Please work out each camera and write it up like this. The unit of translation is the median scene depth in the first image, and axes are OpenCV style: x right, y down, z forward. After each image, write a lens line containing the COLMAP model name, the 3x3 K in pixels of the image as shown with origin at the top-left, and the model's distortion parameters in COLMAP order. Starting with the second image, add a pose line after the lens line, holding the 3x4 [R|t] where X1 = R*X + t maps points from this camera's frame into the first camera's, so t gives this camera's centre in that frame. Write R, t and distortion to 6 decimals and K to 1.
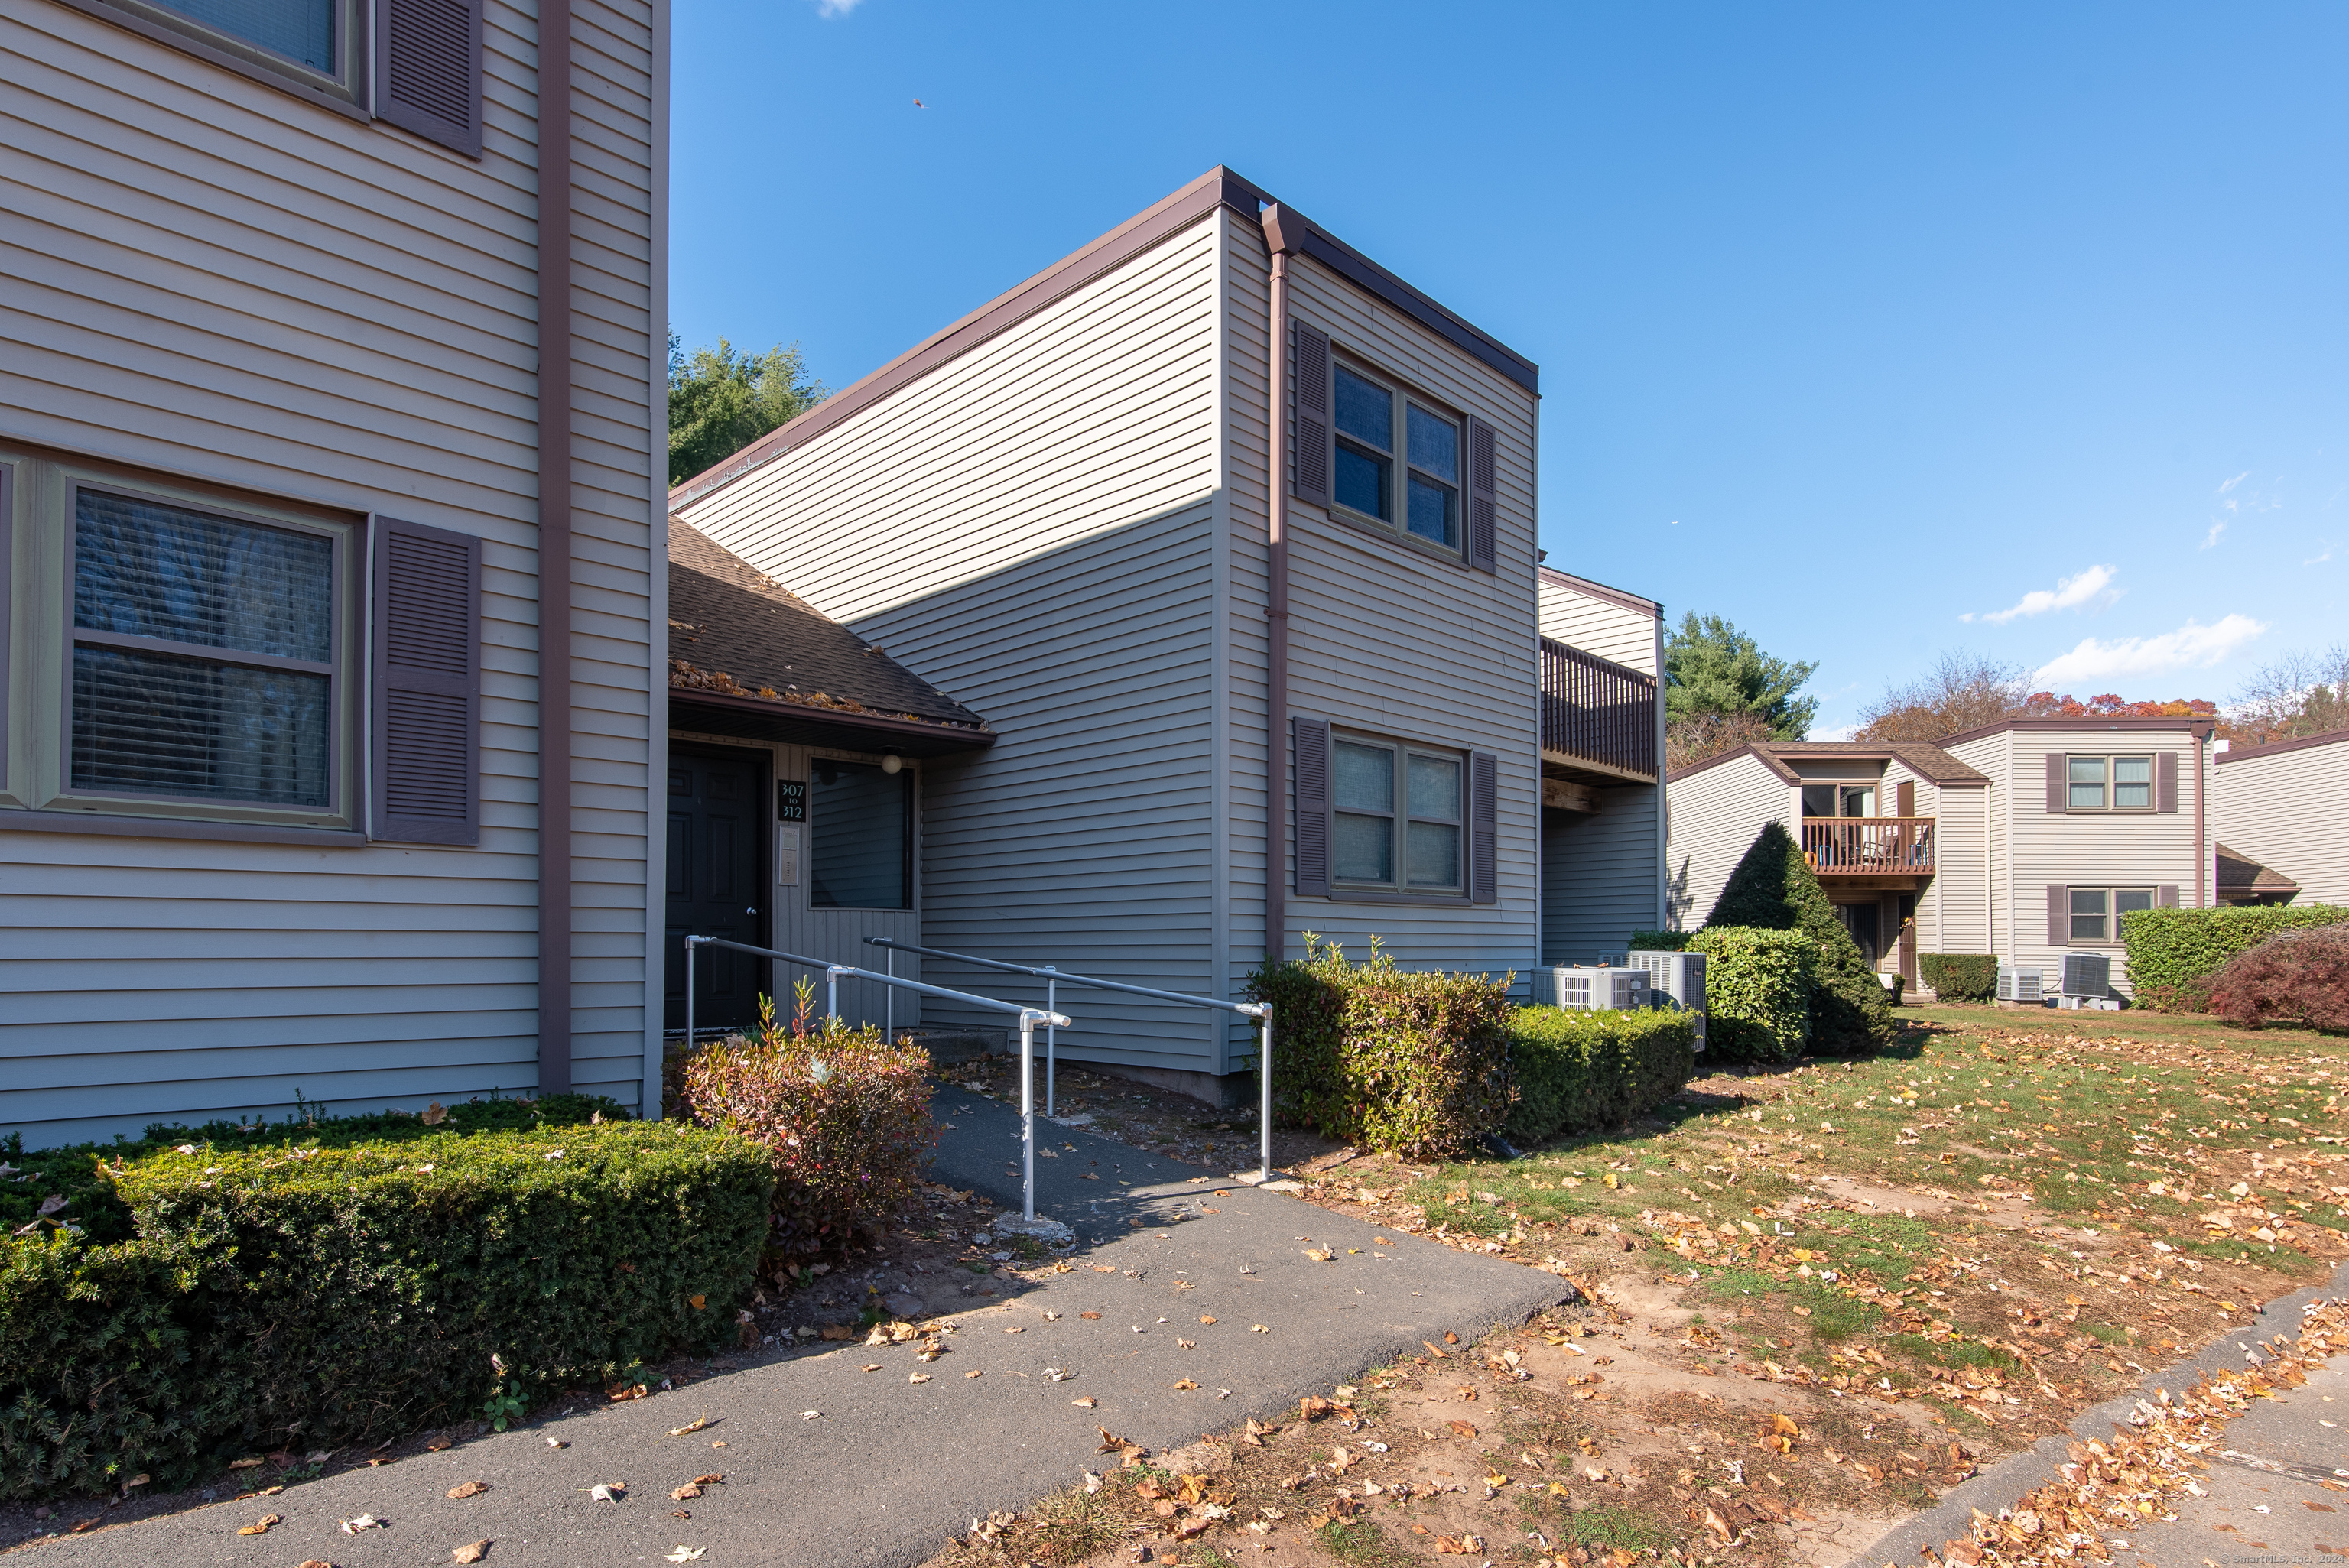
lens RADIAL K [[1241.3, 0, 1176.4], [0, 1241.3, 697.2], [0, 0, 1]] dist [0.002335, 0.001036]
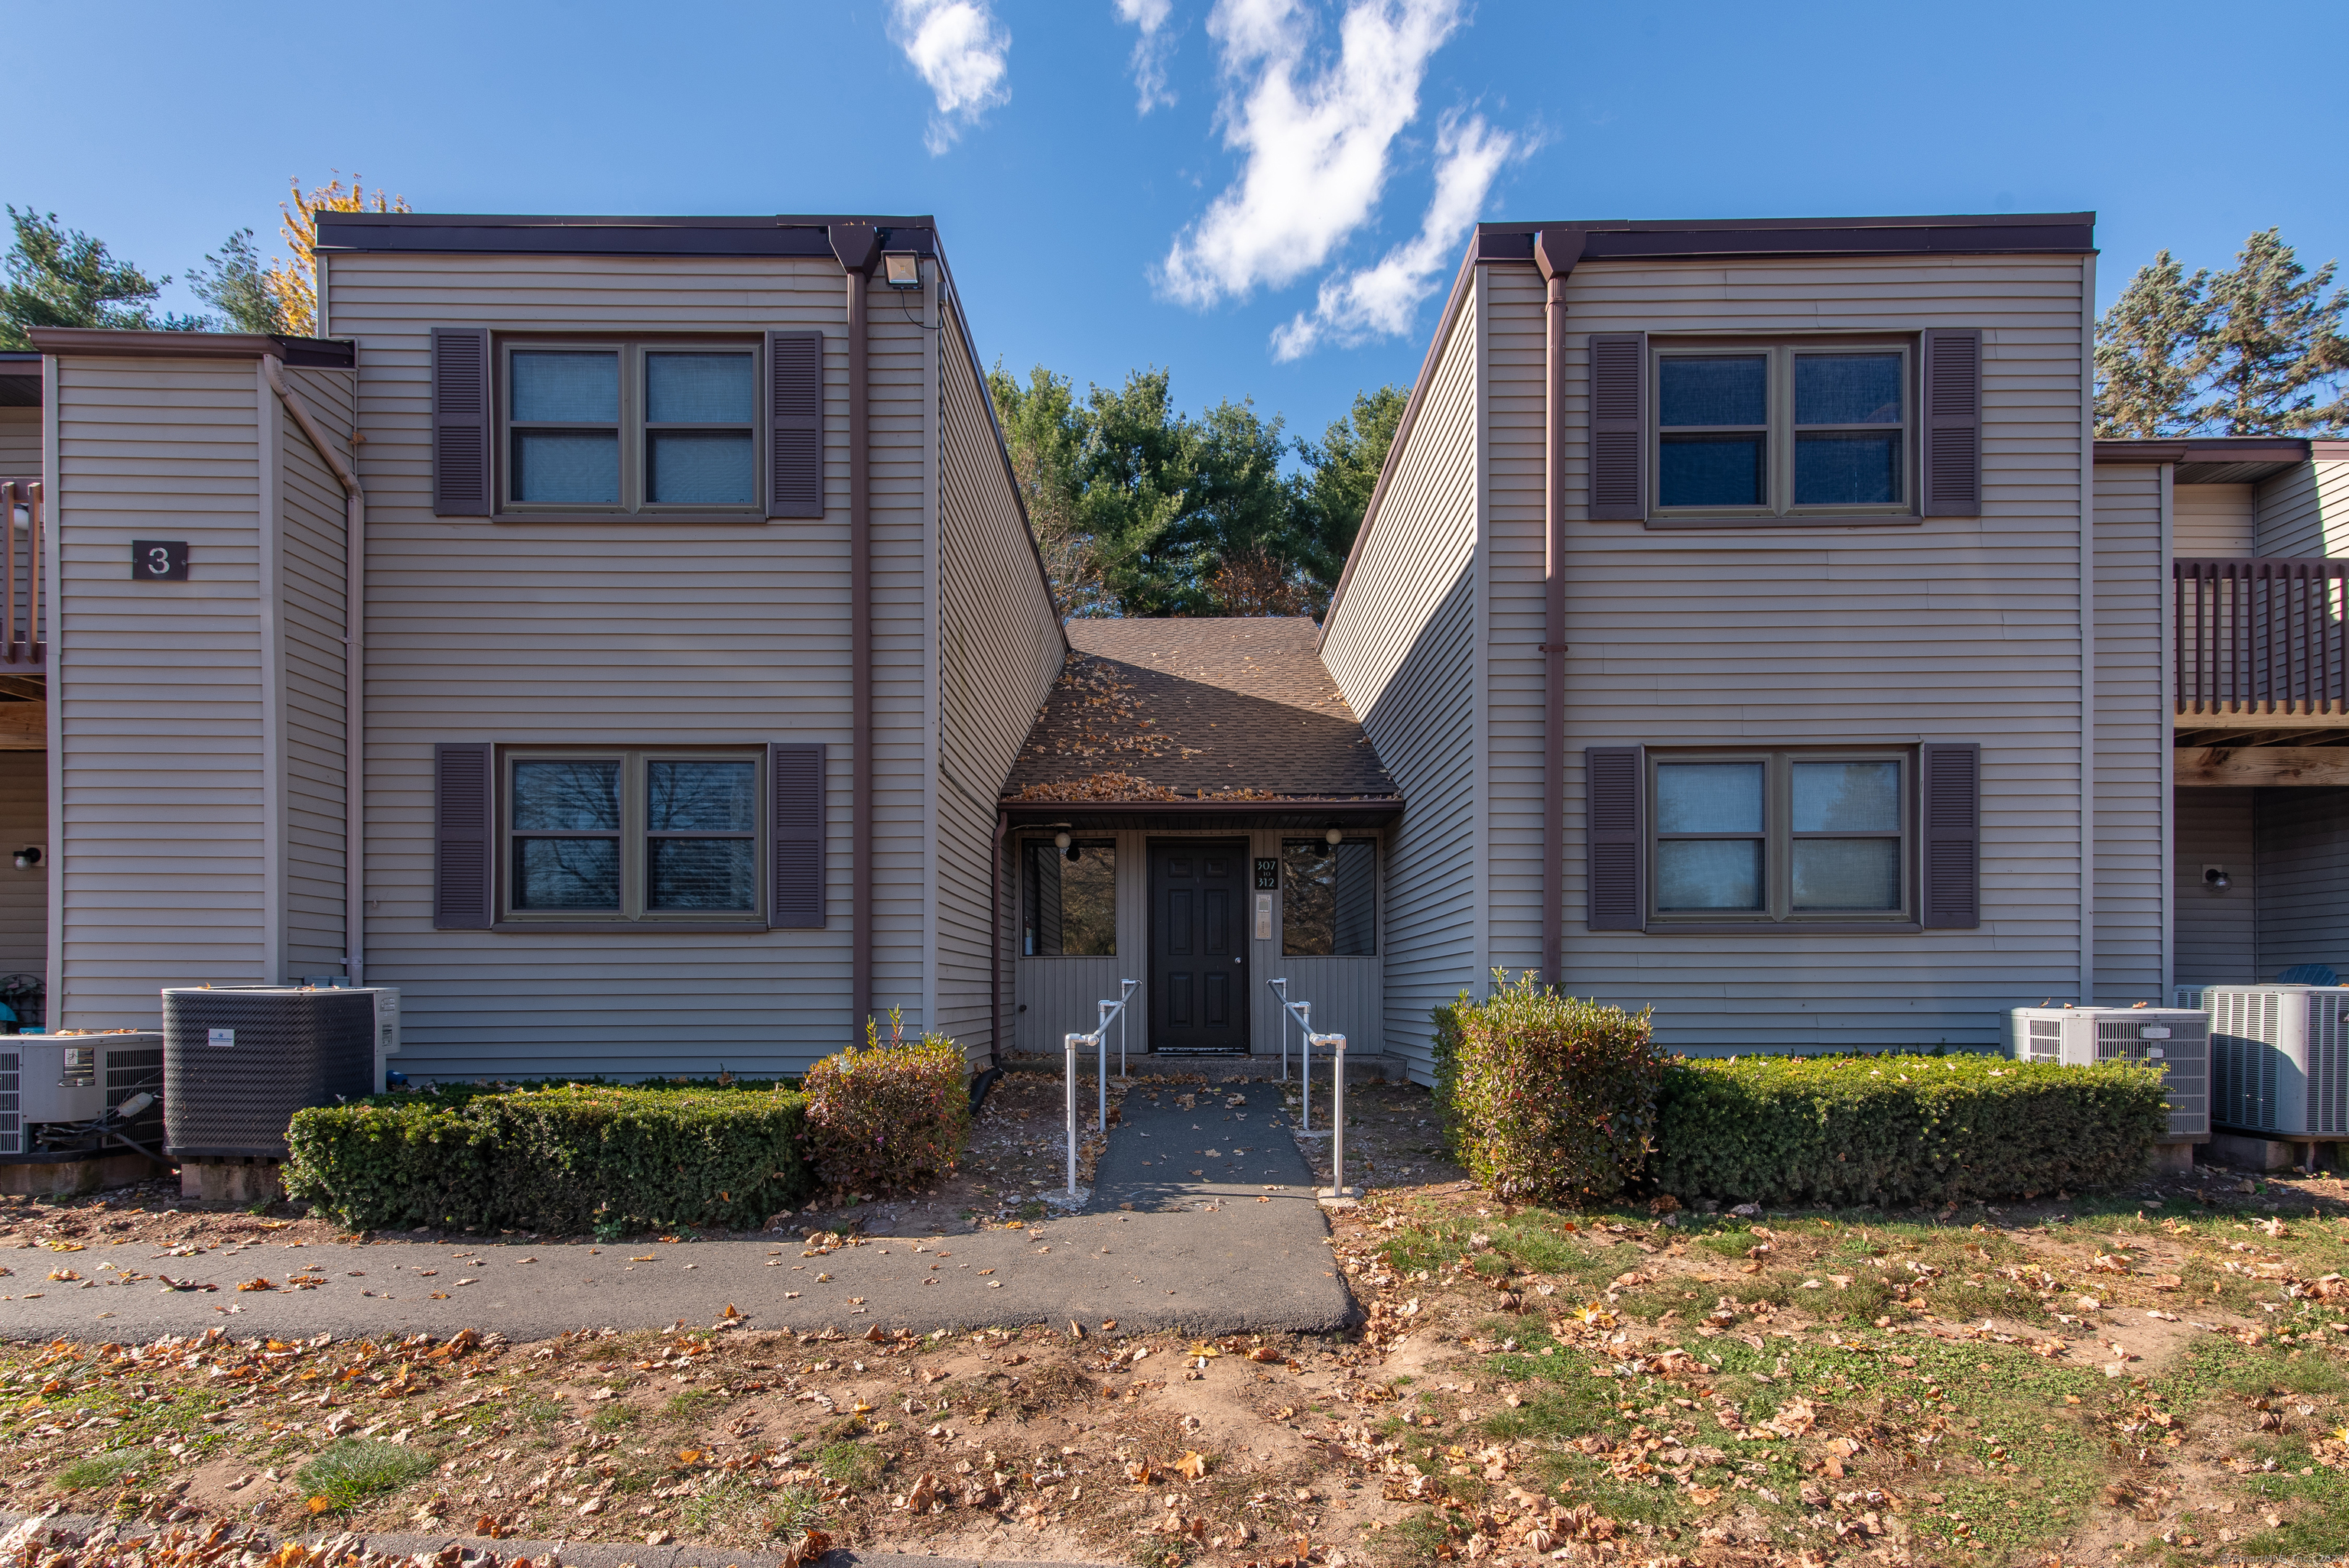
lens RADIAL K [[1075.7, 0, 1178.9], [0, 1075.7, 794.6], [0, 0, 1]] dist [0.015289, -0.000200]
pose [[0.701240, -0.134166, -0.700187, 0.447999], [0.146021, 0.988340, -0.043140, 0.041073], [0.697811, -0.071991, 0.712655, 0.169180]]
